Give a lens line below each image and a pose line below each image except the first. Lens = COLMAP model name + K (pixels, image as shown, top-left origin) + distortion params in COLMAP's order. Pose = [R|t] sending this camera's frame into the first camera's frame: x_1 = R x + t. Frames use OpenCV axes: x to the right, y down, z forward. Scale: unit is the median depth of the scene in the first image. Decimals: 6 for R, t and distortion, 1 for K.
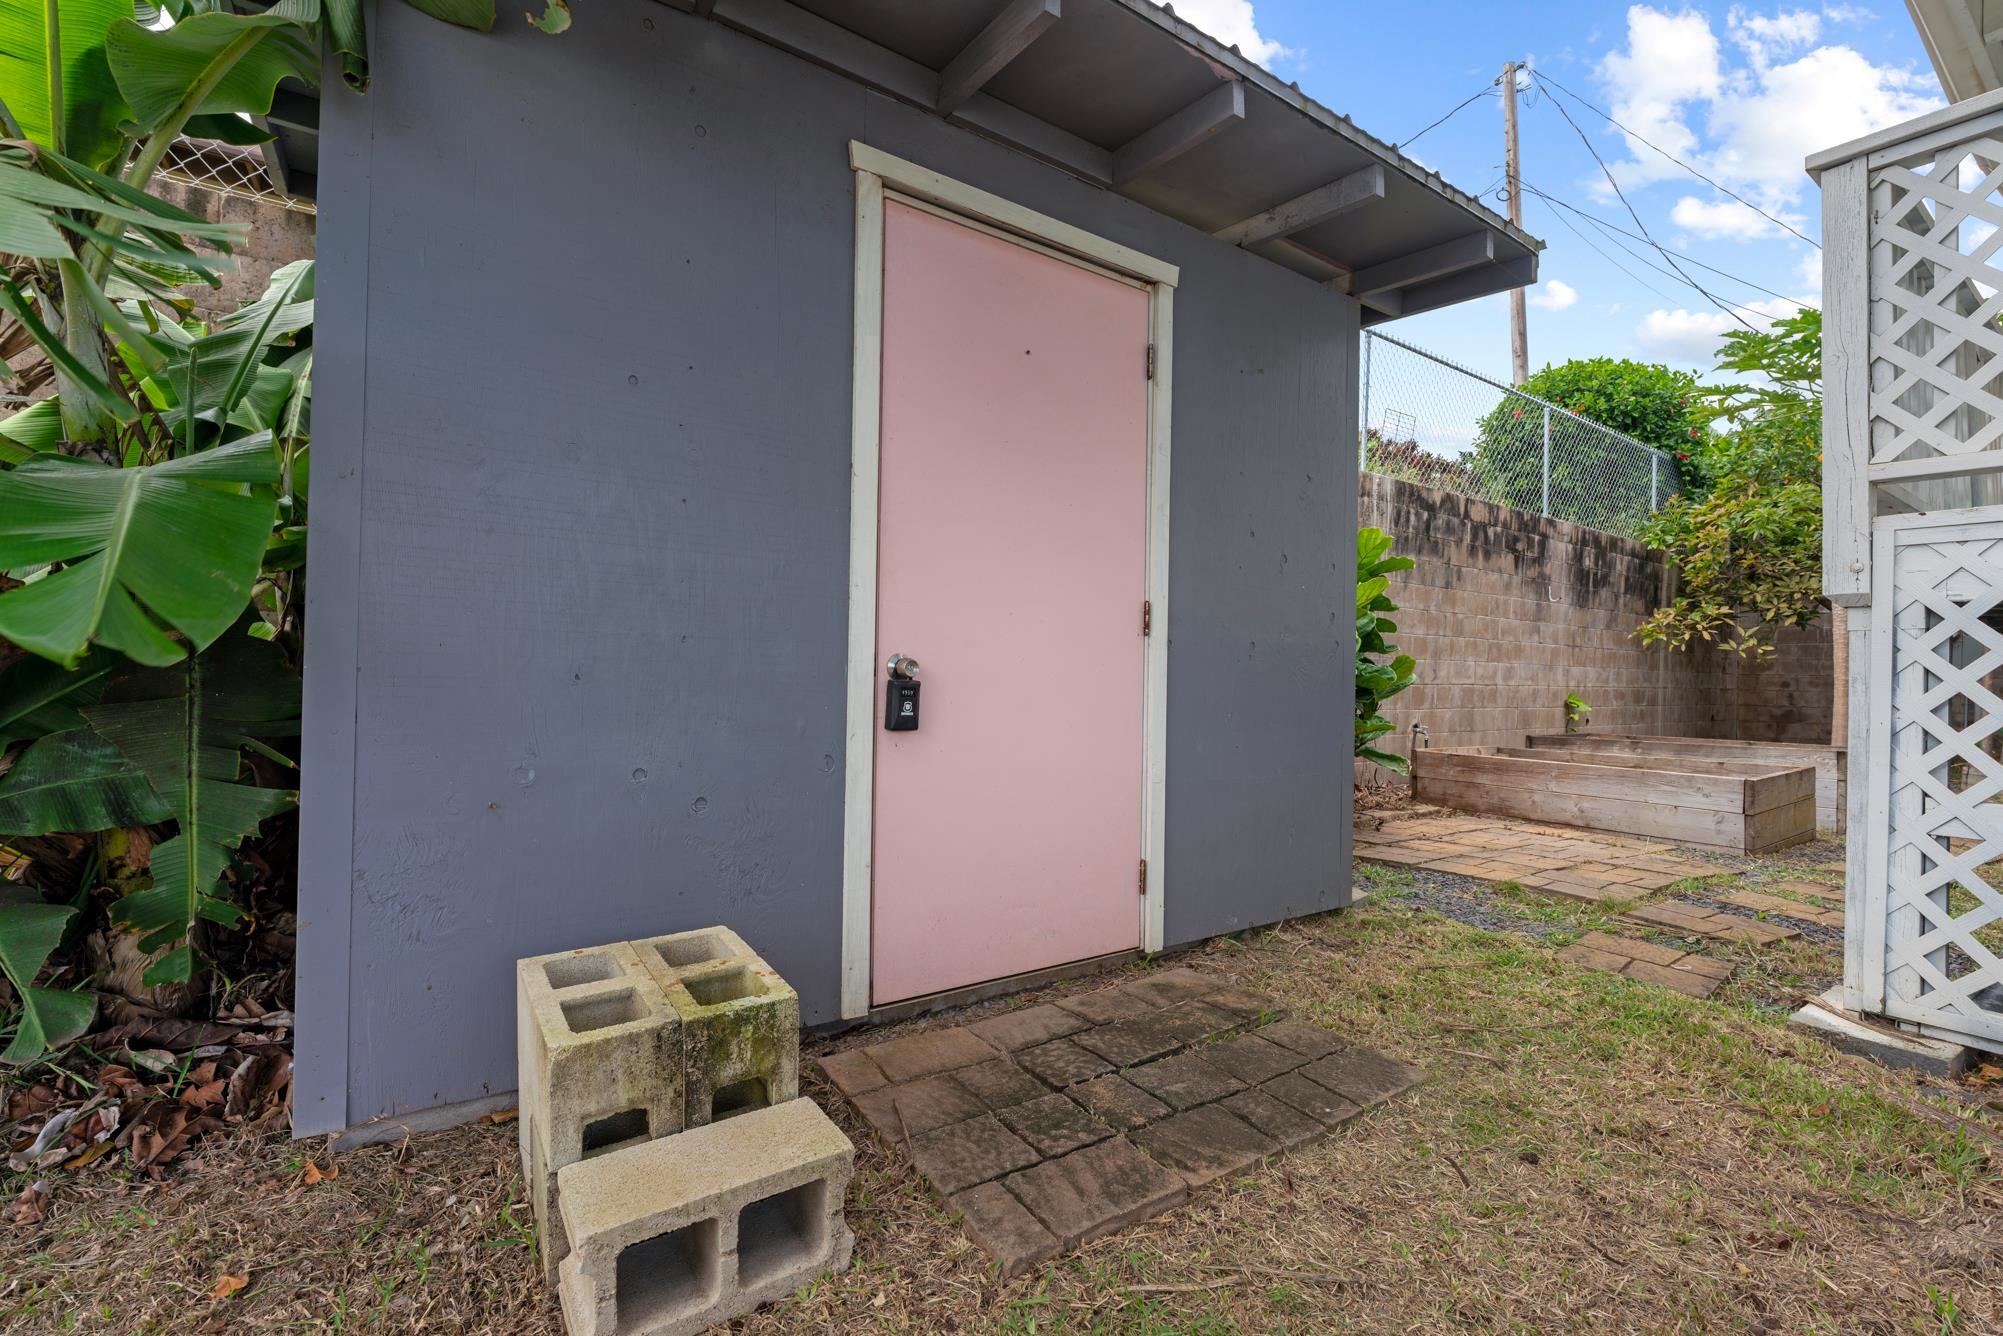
lens RADIAL K [[895.3, 0, 1001.1], [0, 895.3, 669.9], [0, 0, 1]] dist [-0.000085, -0.000015]
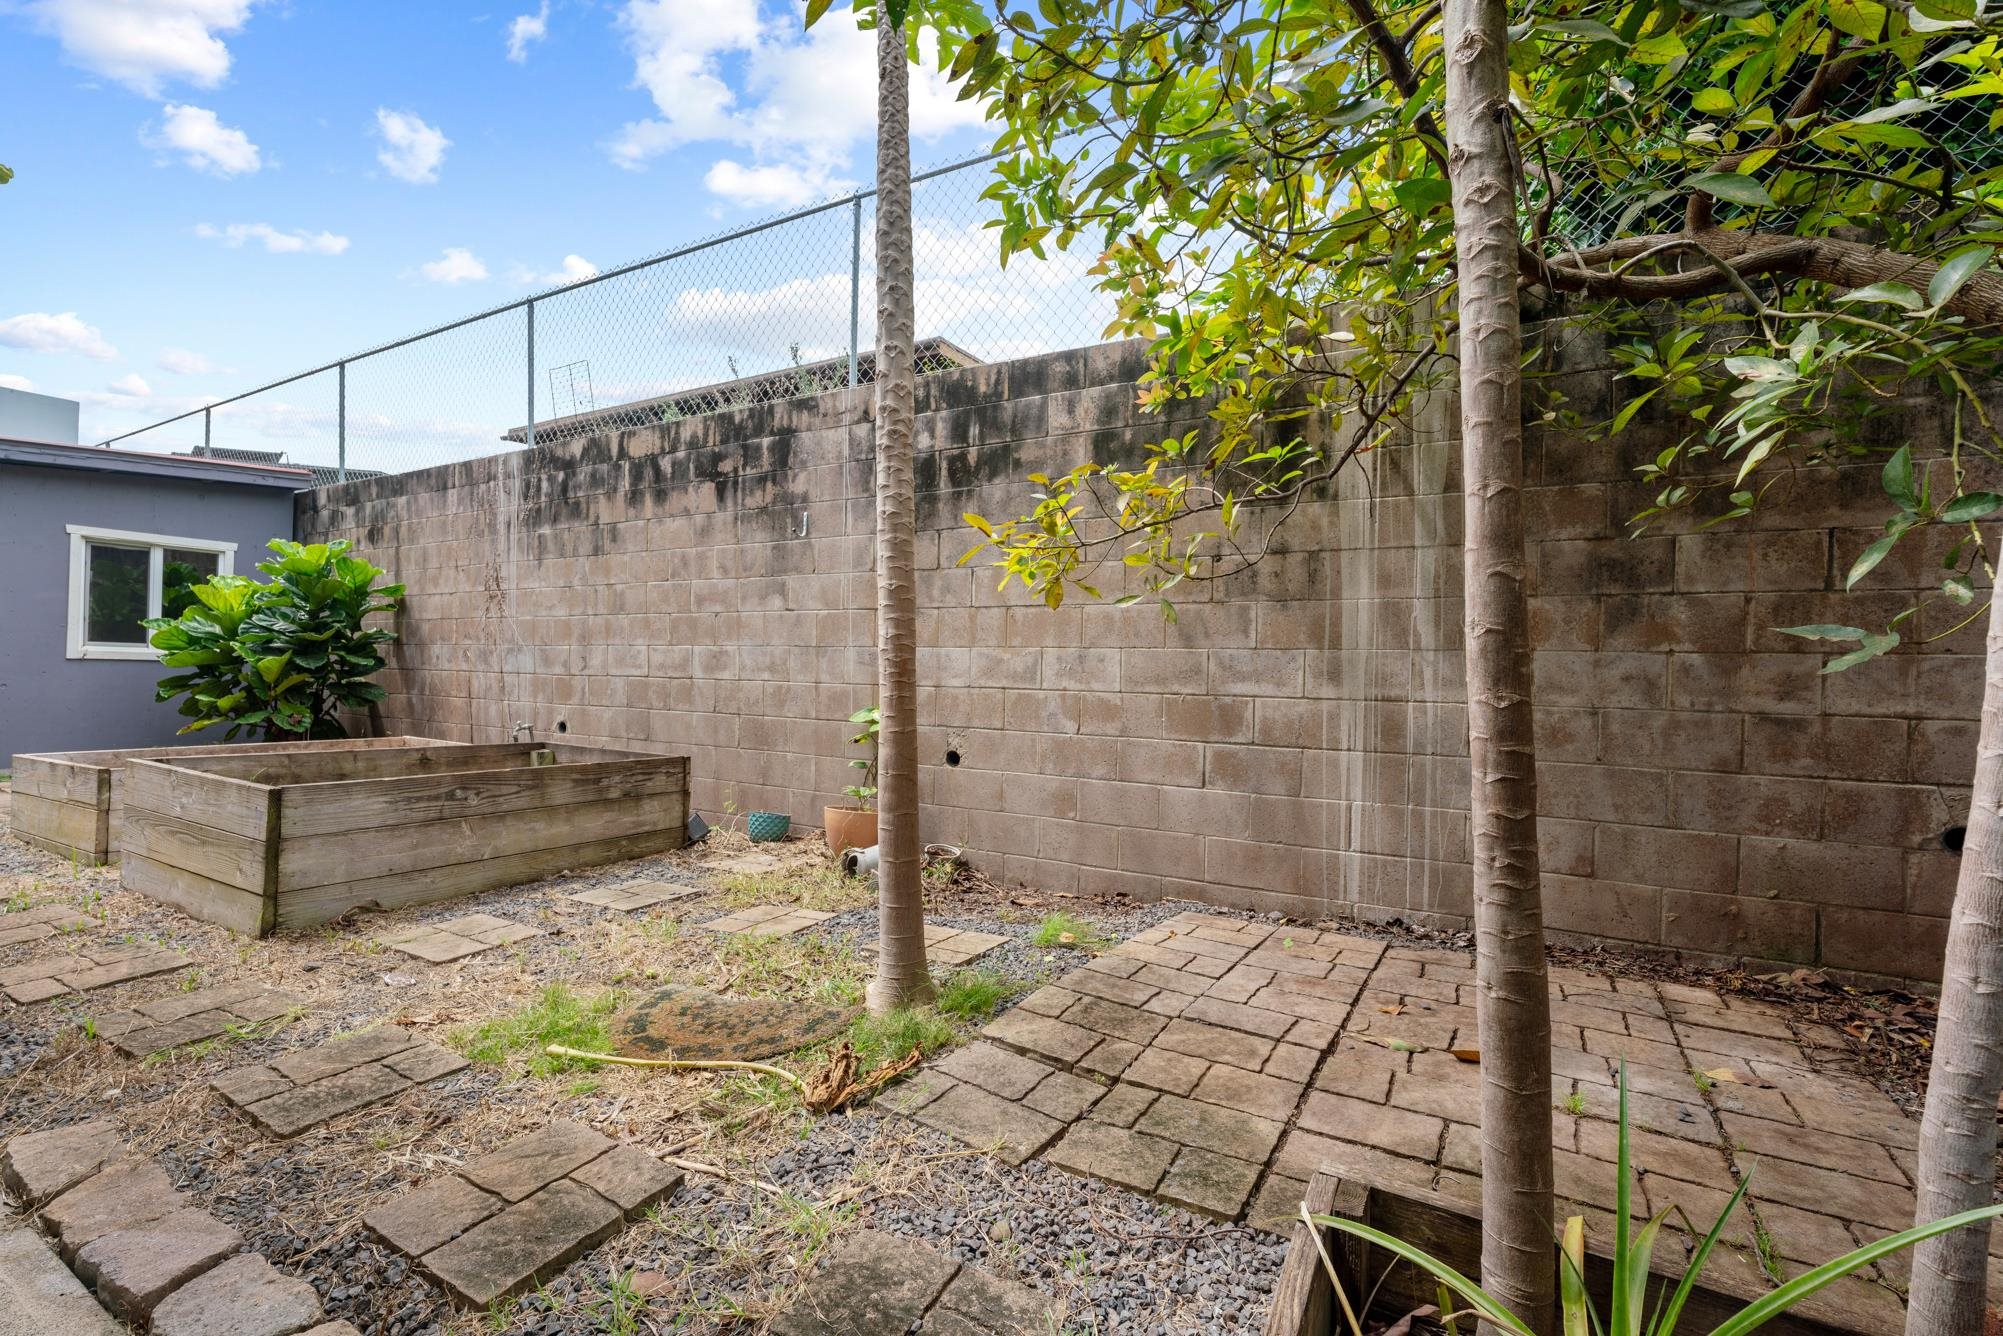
lens RADIAL K [[895.3, 0, 999.4], [0, 895.3, 659.9], [0, 0, 1]] dist [-0.000085, -0.000015]
pose [[0.396026, -0.016127, -0.918098, 1.331902], [-0.006465, 0.999772, -0.020350, 0.015968], [0.918217, 0.013994, 0.395831, 0.984079]]
